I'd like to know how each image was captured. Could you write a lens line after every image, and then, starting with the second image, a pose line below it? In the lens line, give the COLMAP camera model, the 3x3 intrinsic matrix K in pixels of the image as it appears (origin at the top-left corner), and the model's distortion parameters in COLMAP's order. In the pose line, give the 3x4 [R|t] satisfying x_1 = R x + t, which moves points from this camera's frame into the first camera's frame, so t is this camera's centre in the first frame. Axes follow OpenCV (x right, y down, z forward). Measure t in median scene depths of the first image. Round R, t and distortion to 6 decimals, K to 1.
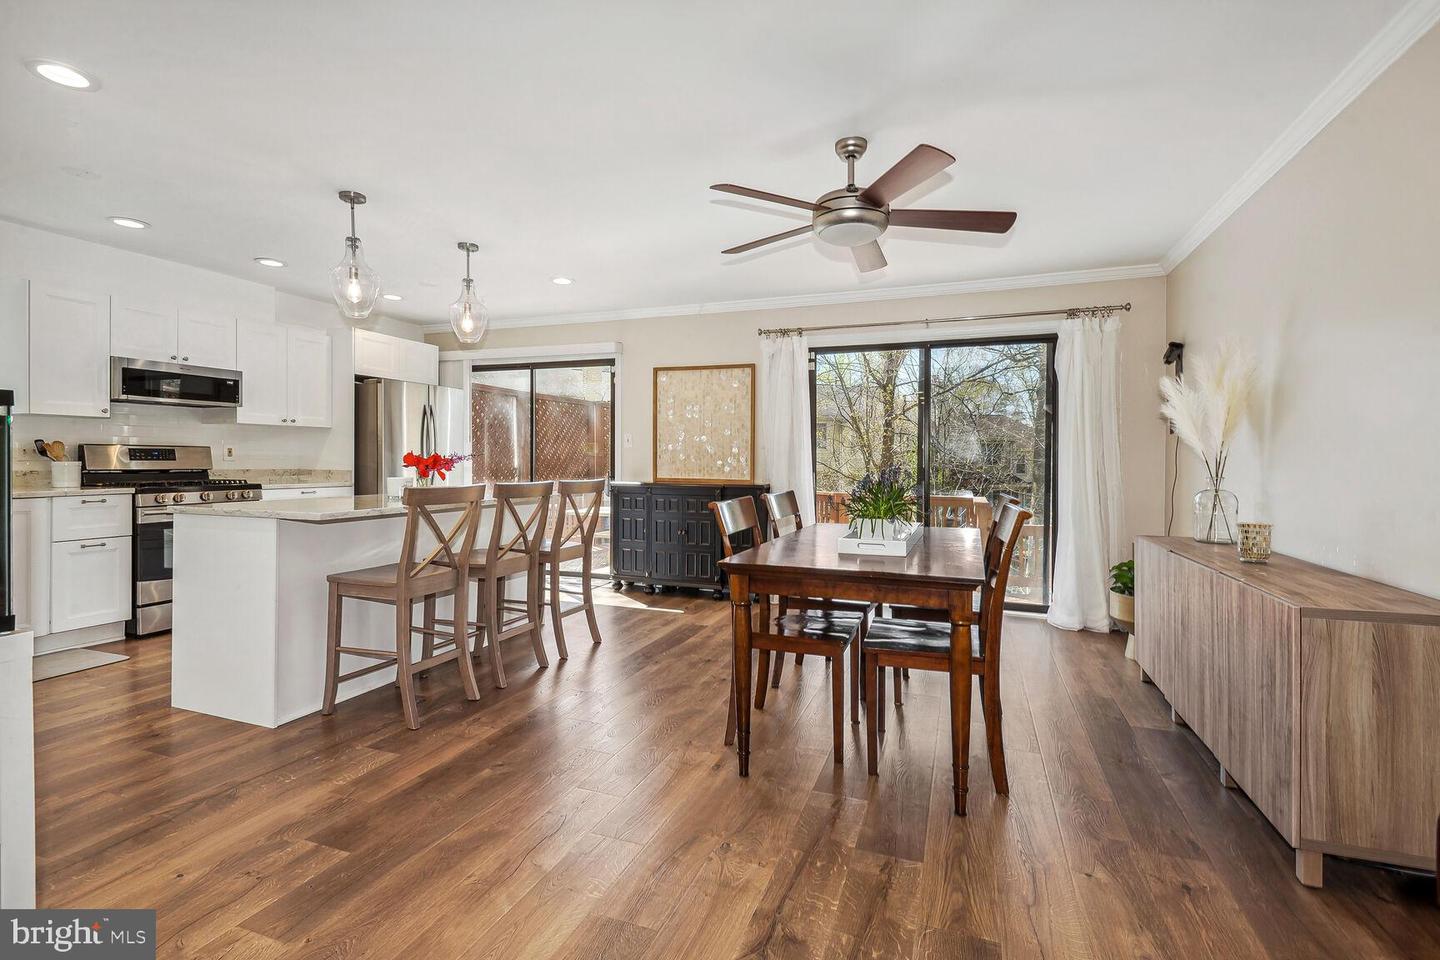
lens RADIAL K [[662.1, 0, 725.5], [0, 662.1, 468.3], [0, 0, 1]] dist [0.017426, -0.000468]
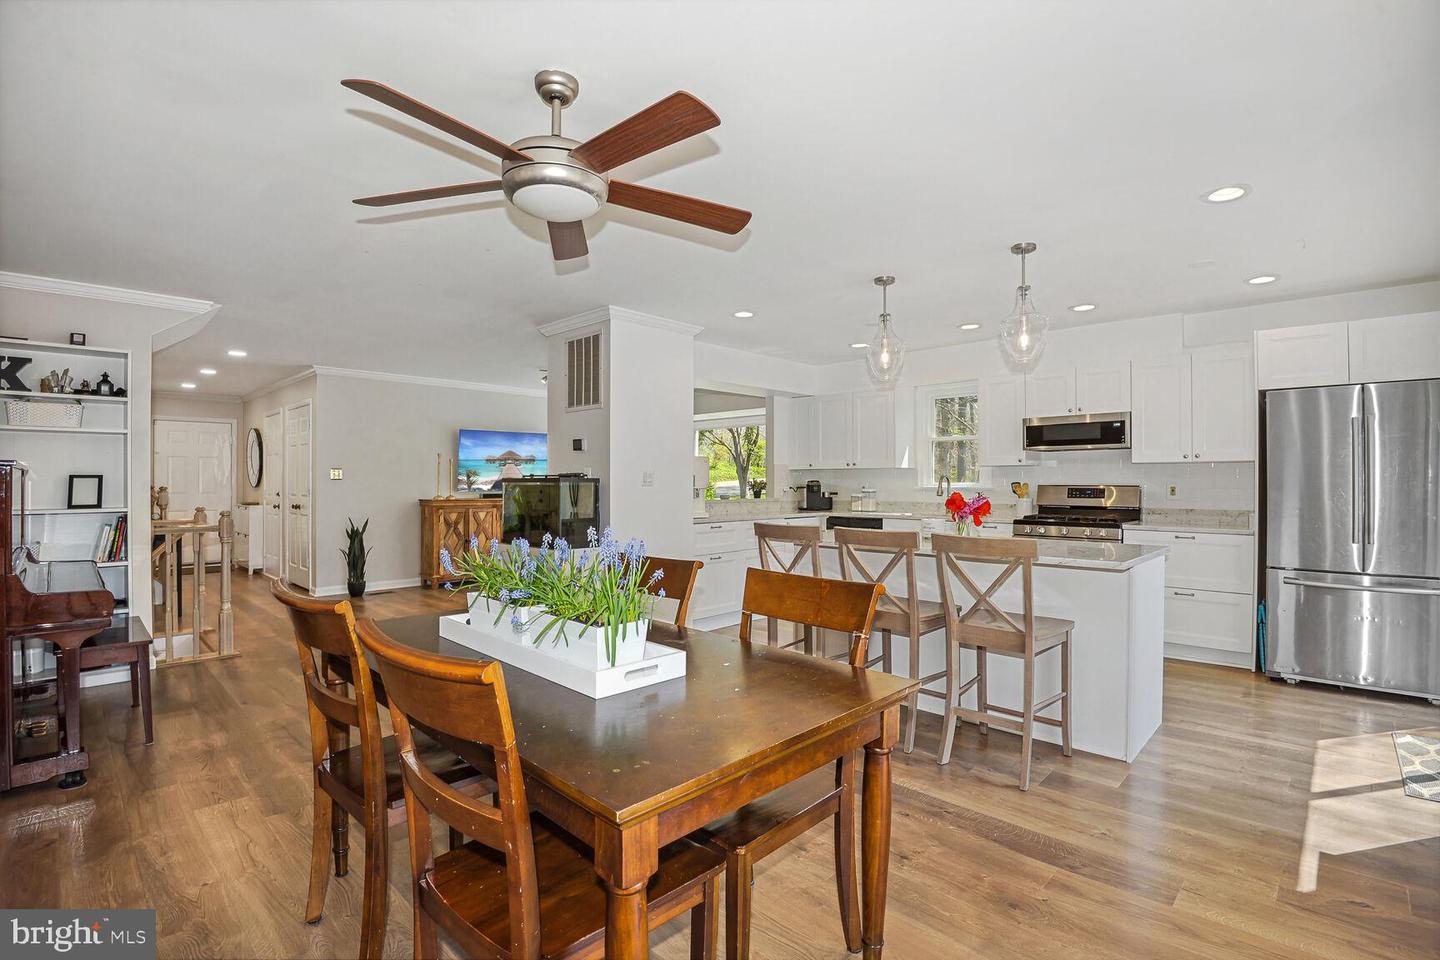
lens RADIAL K [[662.1, 0, 704.4], [0, 662.1, 479.9], [0, 0, 1]] dist [-0.049352, 0.001222]
pose [[-0.416033, -0.010092, -0.909293, 0.464589], [-0.014713, 0.999882, -0.004366, -0.029593], [0.909230, 0.011562, -0.416133, 0.880226]]
